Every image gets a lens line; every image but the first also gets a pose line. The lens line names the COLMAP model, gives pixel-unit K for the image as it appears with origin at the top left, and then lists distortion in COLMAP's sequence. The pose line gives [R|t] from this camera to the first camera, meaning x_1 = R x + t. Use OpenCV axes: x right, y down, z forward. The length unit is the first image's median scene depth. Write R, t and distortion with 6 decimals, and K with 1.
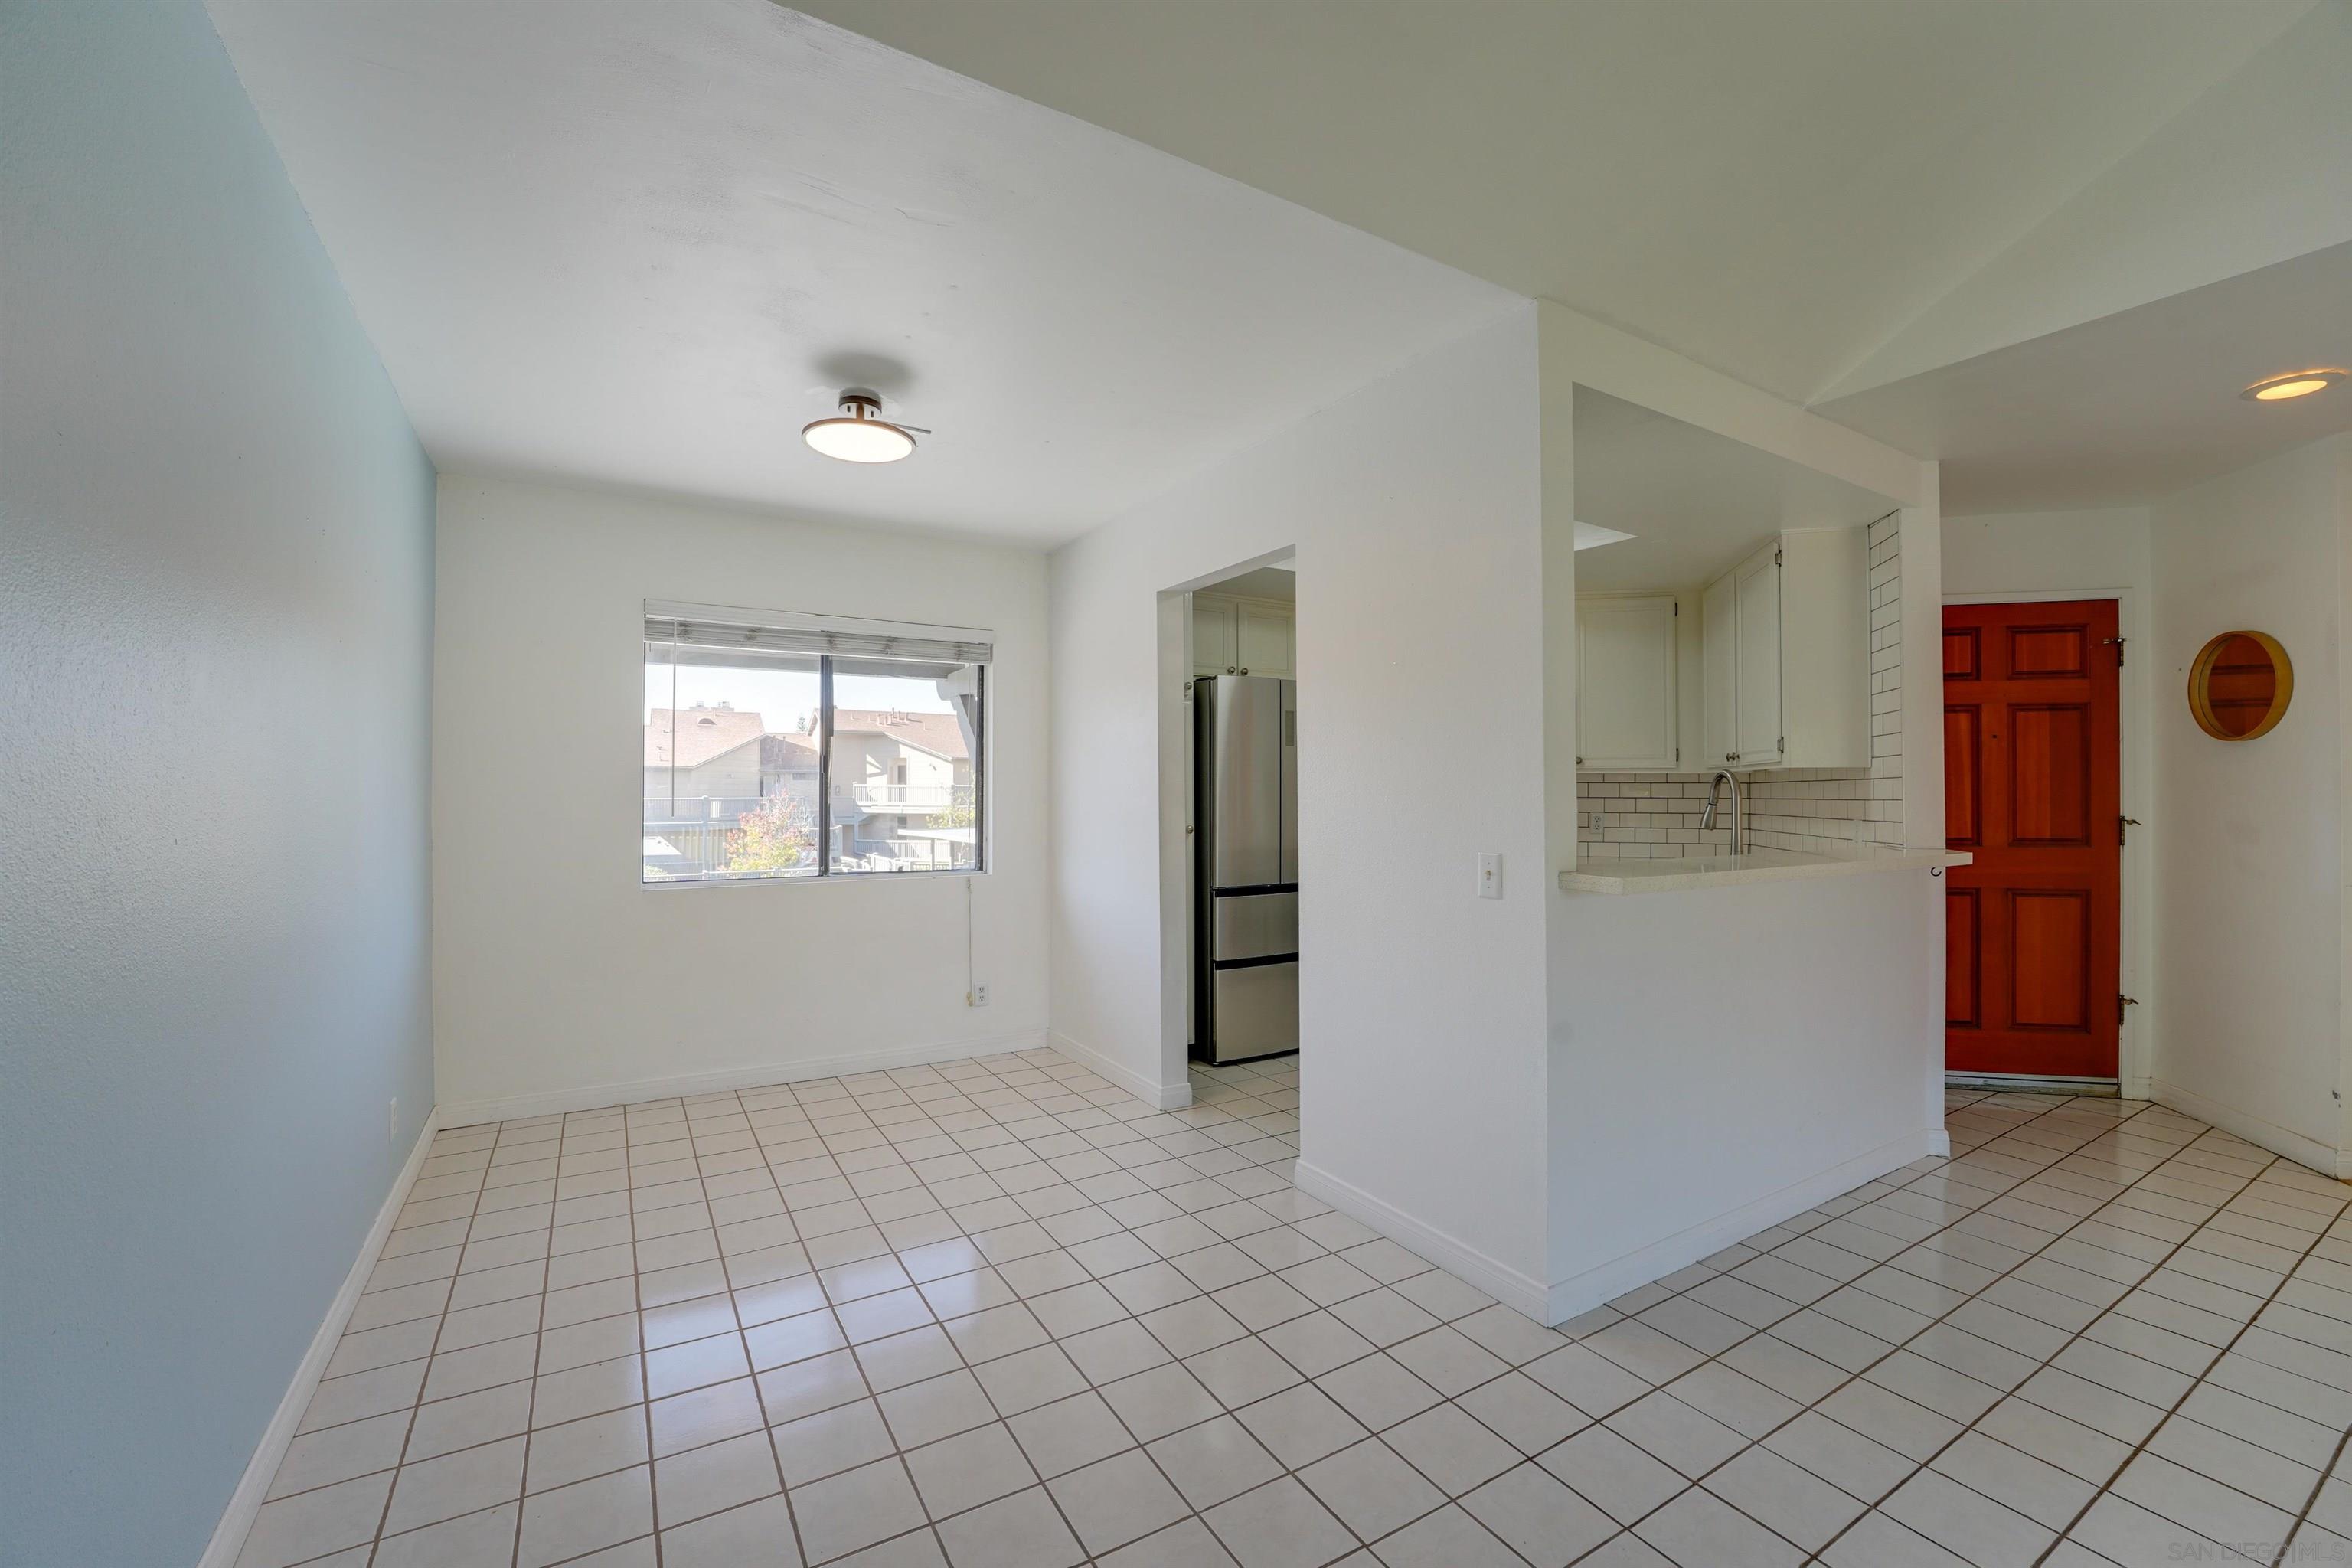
lens RADIAL K [[947.5, 0, 1163.0], [0, 947.5, 785.5], [0, 0, 1]] dist [-0.028585, 0.000514]
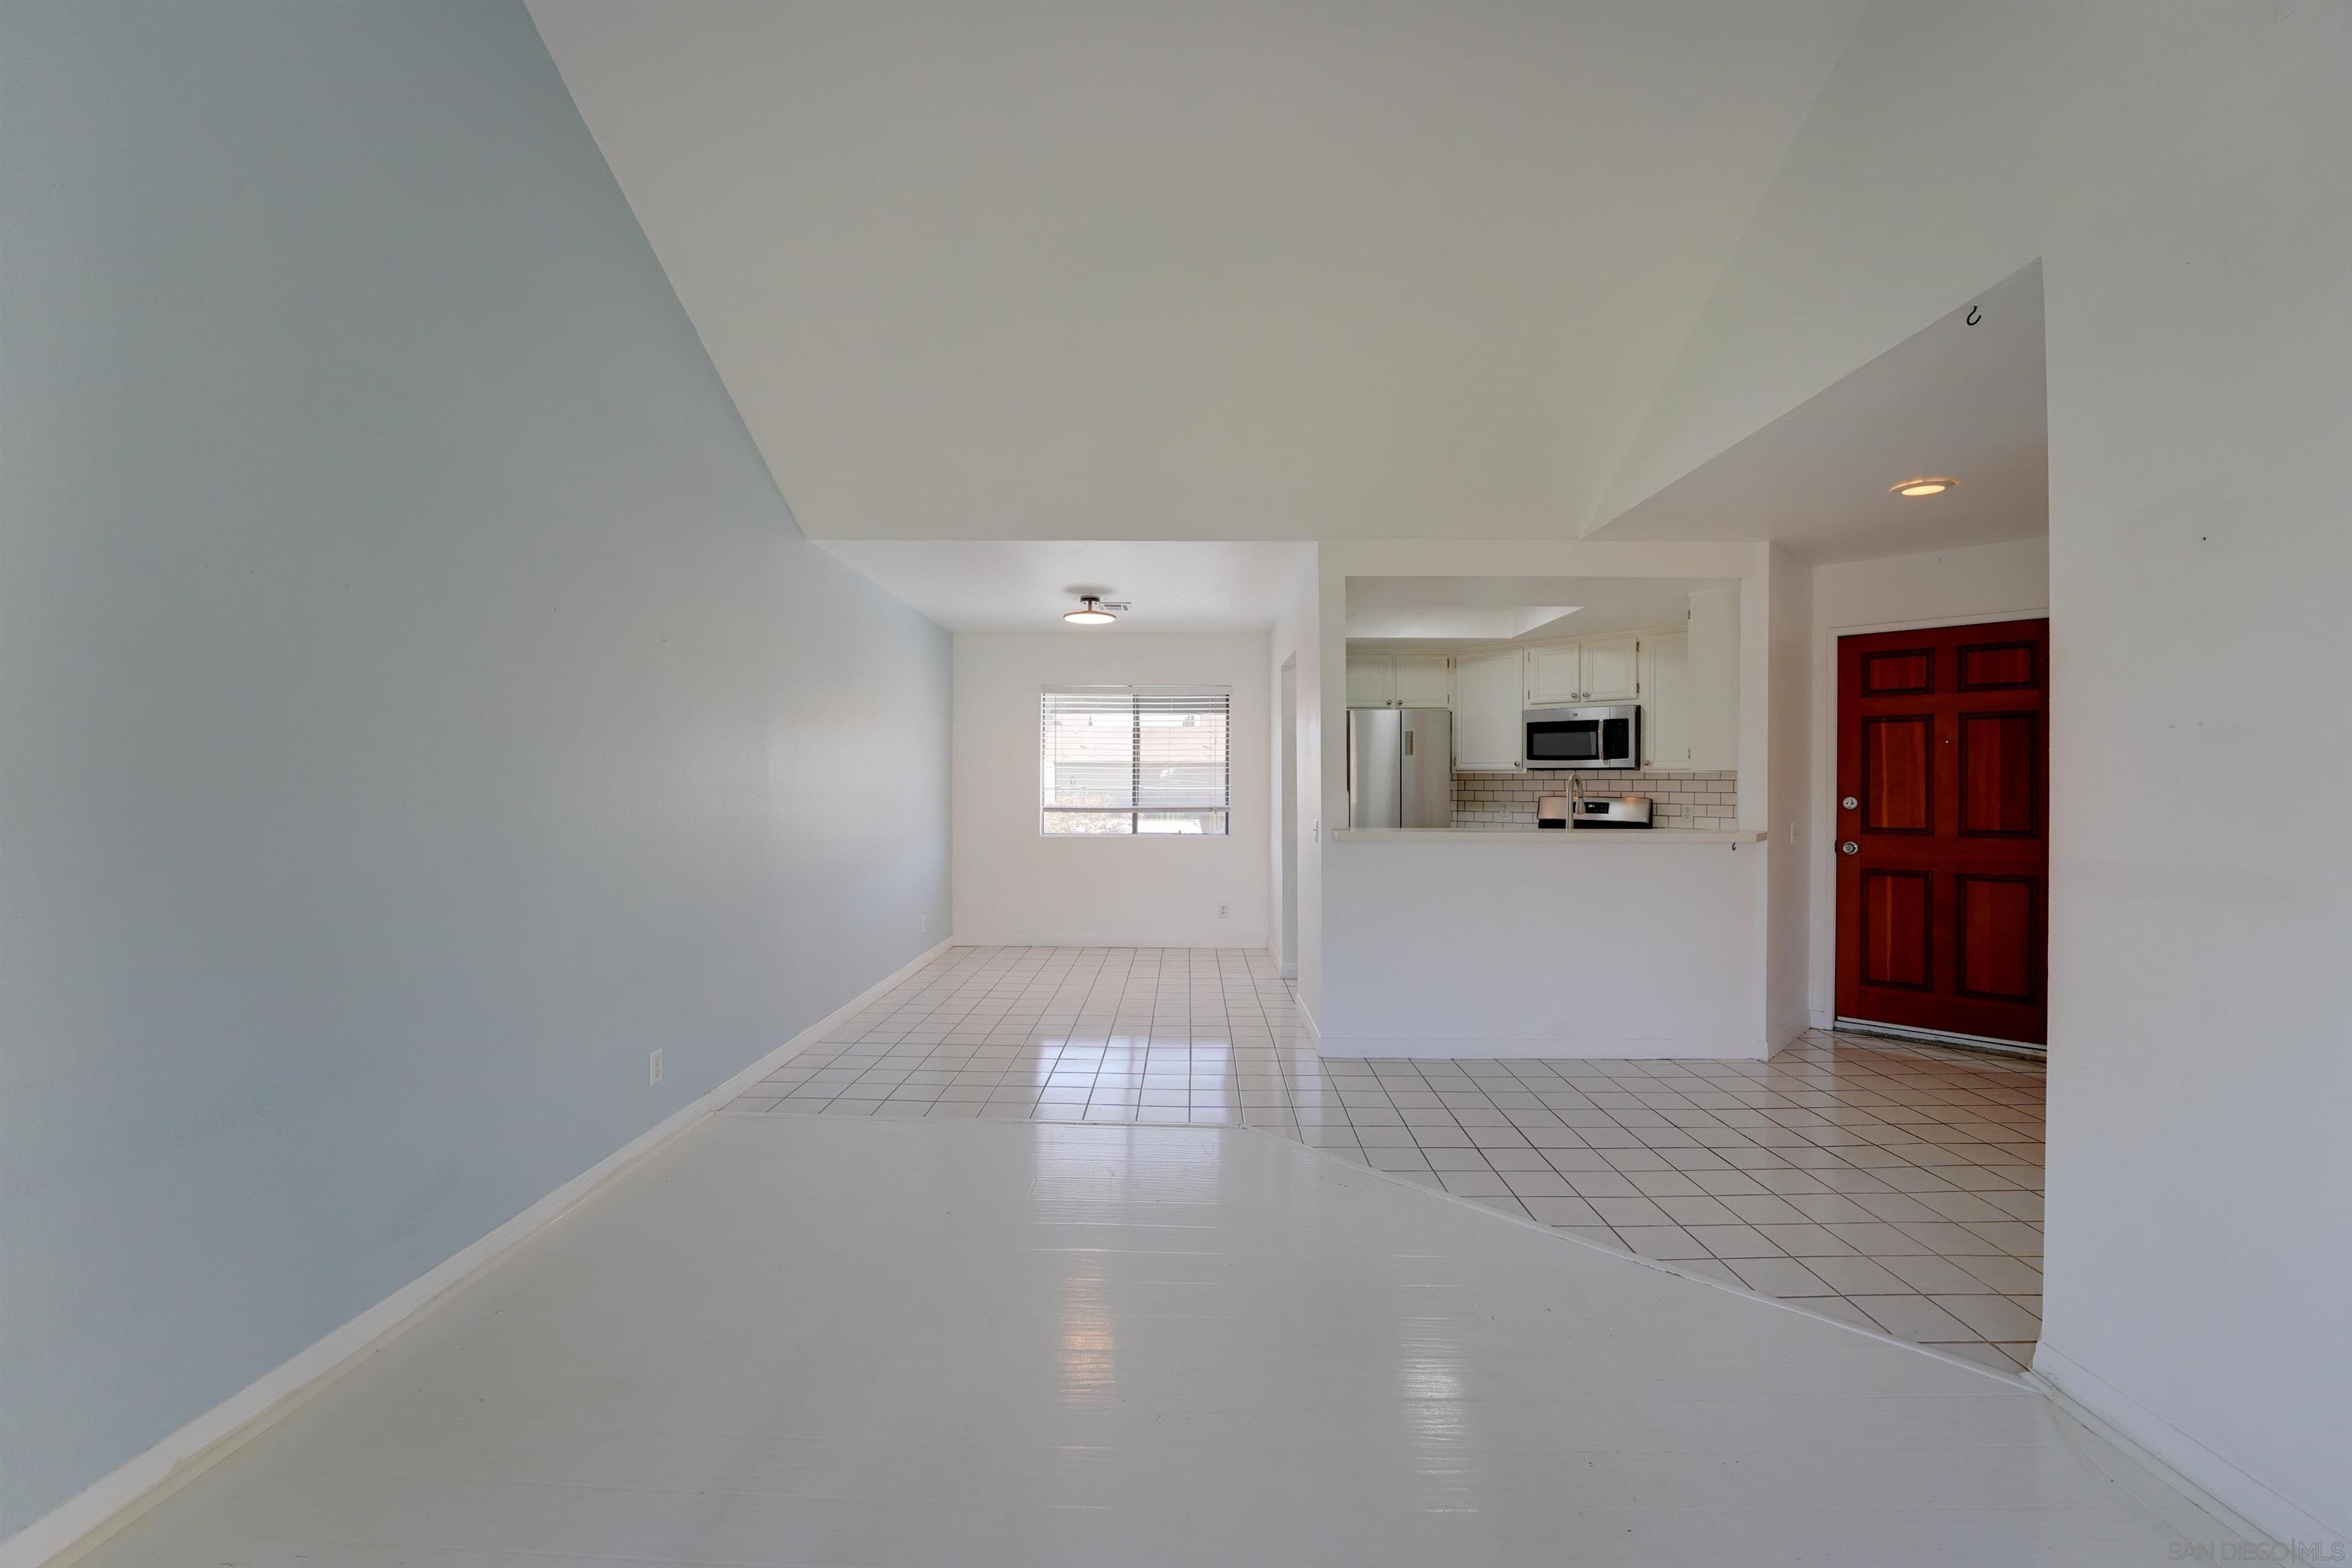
lens RADIAL K [[947.5, 0, 1163.0], [0, 947.5, 785.5], [0, 0, 1]] dist [-0.028585, 0.000514]
pose [[0.843383, 0.003636, -0.537300, 0.700784], [0.001672, 0.999955, 0.009391, -0.010906], [0.537310, -0.008819, 0.843339, -0.510336]]
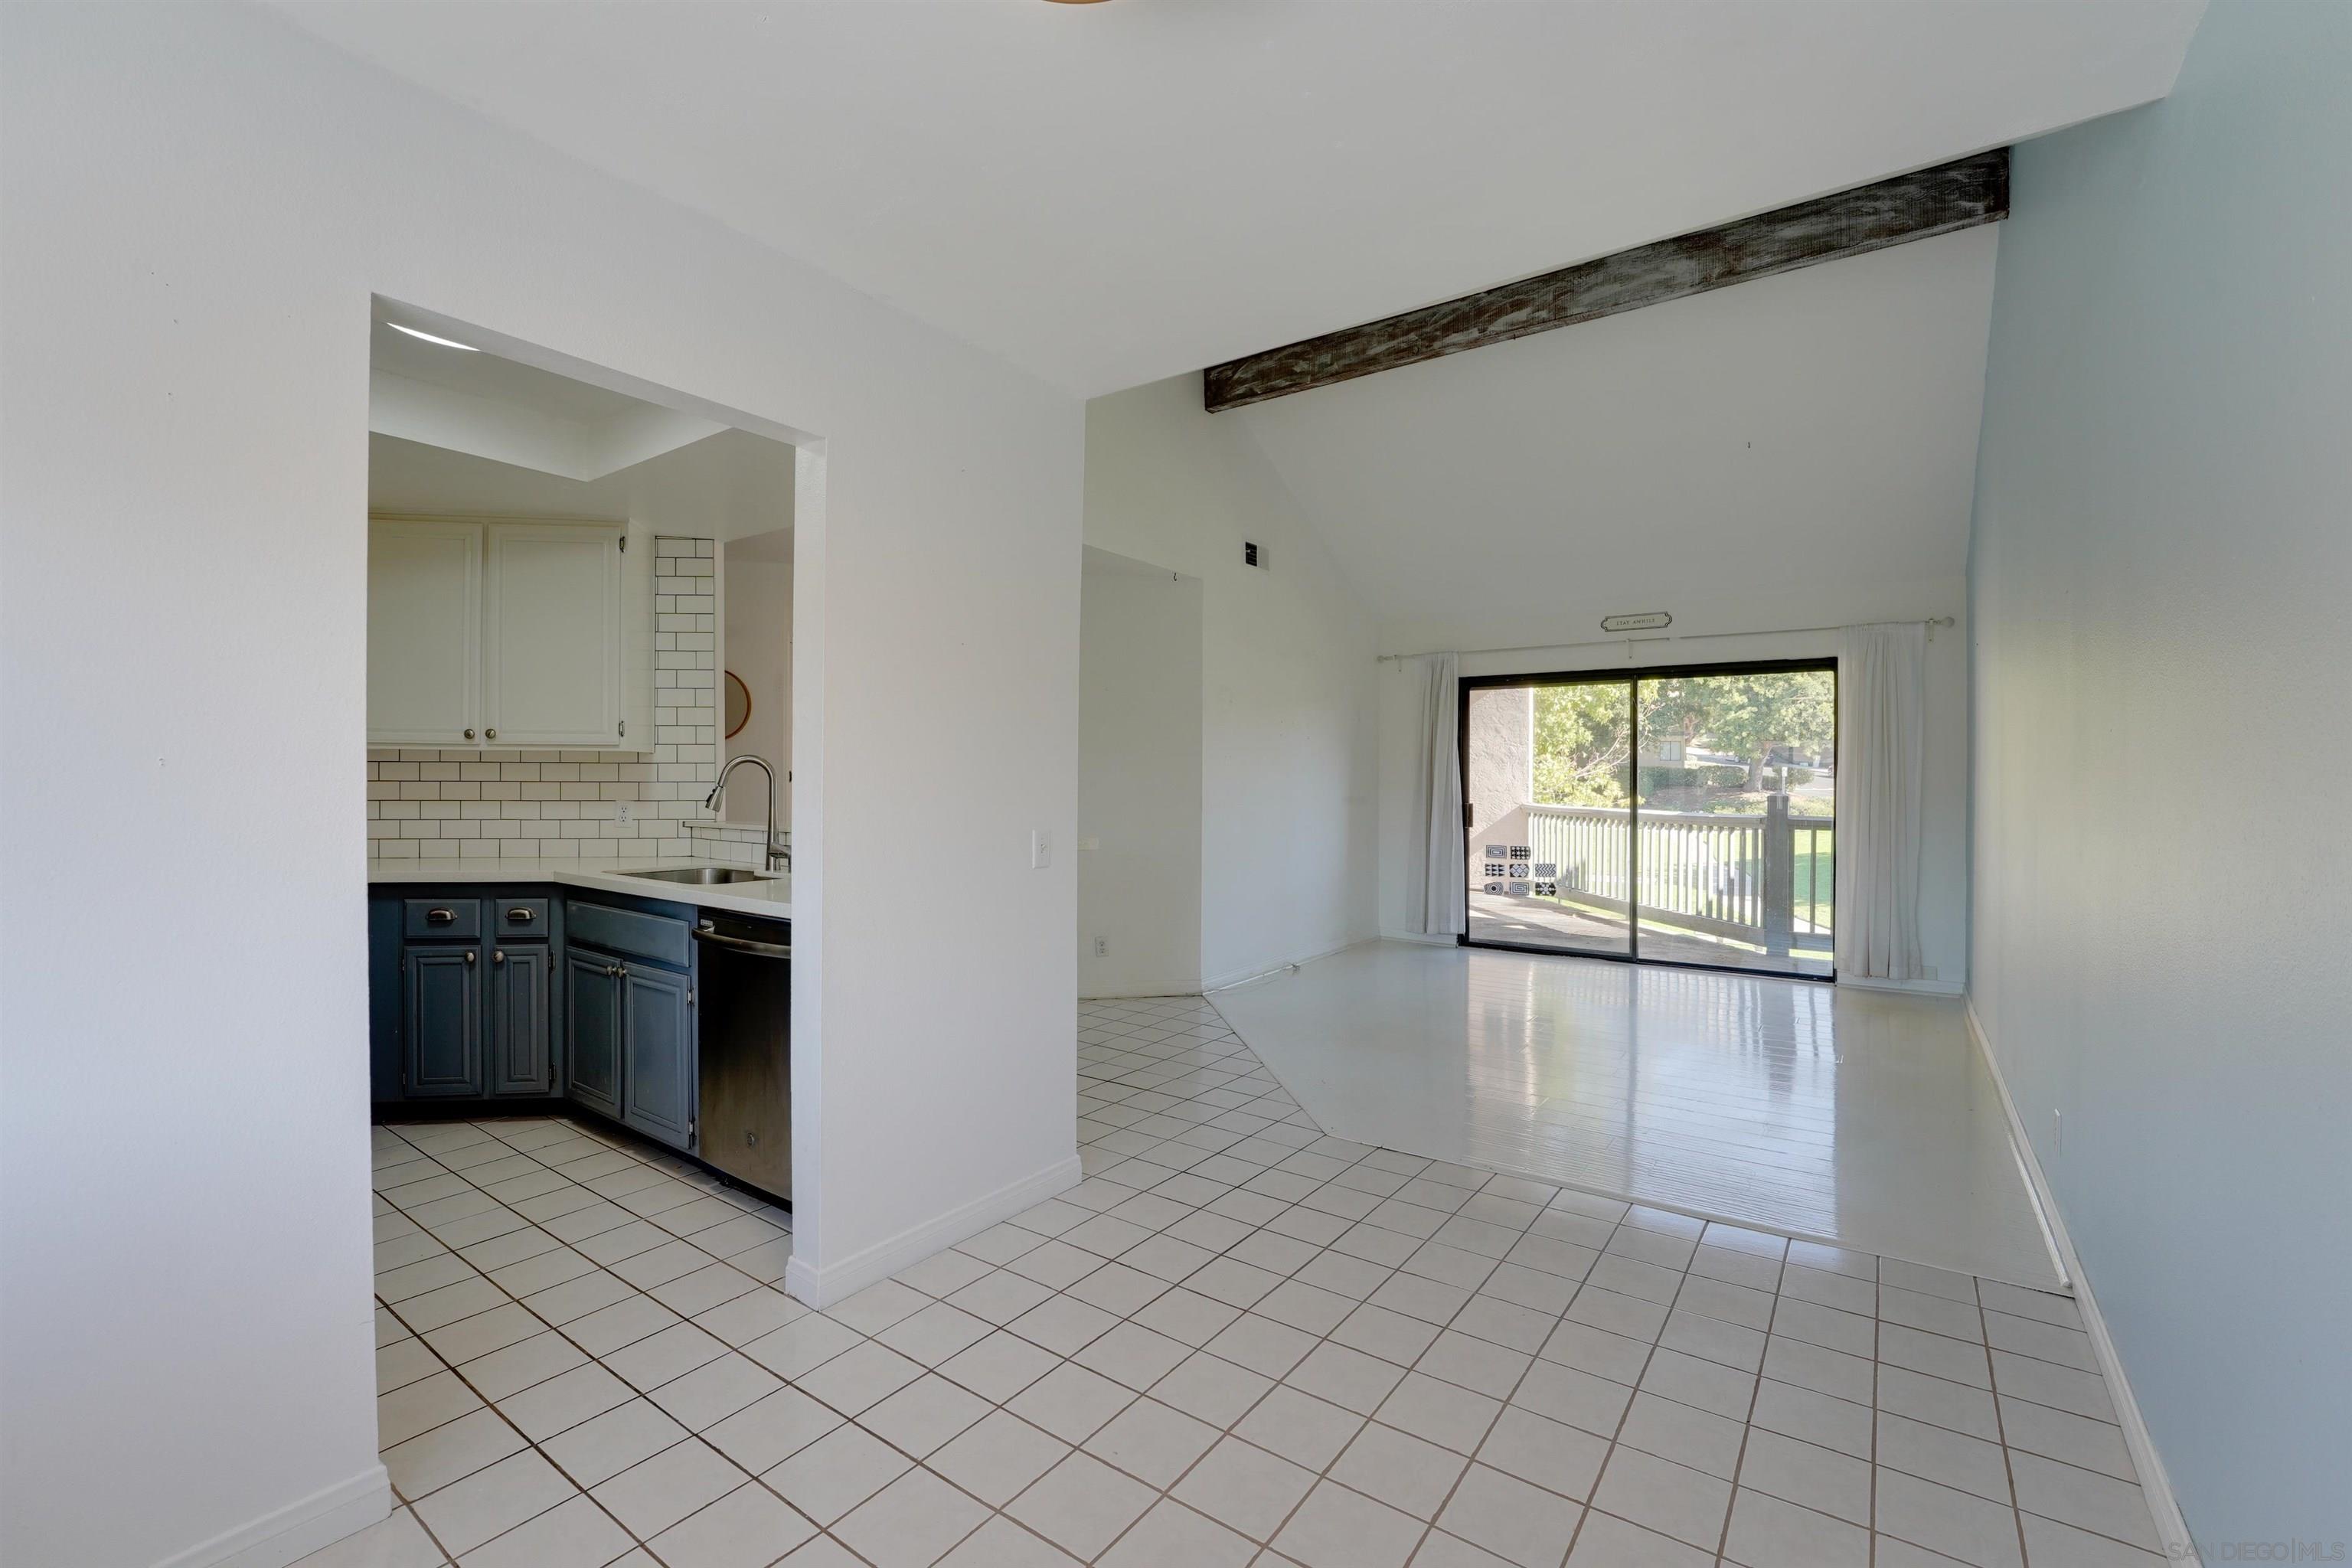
lens RADIAL K [[947.5, 0, 1163.0], [0, 947.5, 785.5], [0, 0, 1]] dist [-0.028585, 0.000514]
pose [[-0.417281, -0.011129, 0.908709, -0.461275], [-0.015831, 0.999862, 0.004976, 0.003403], [-0.908640, -0.012309, -0.417399, 0.830362]]
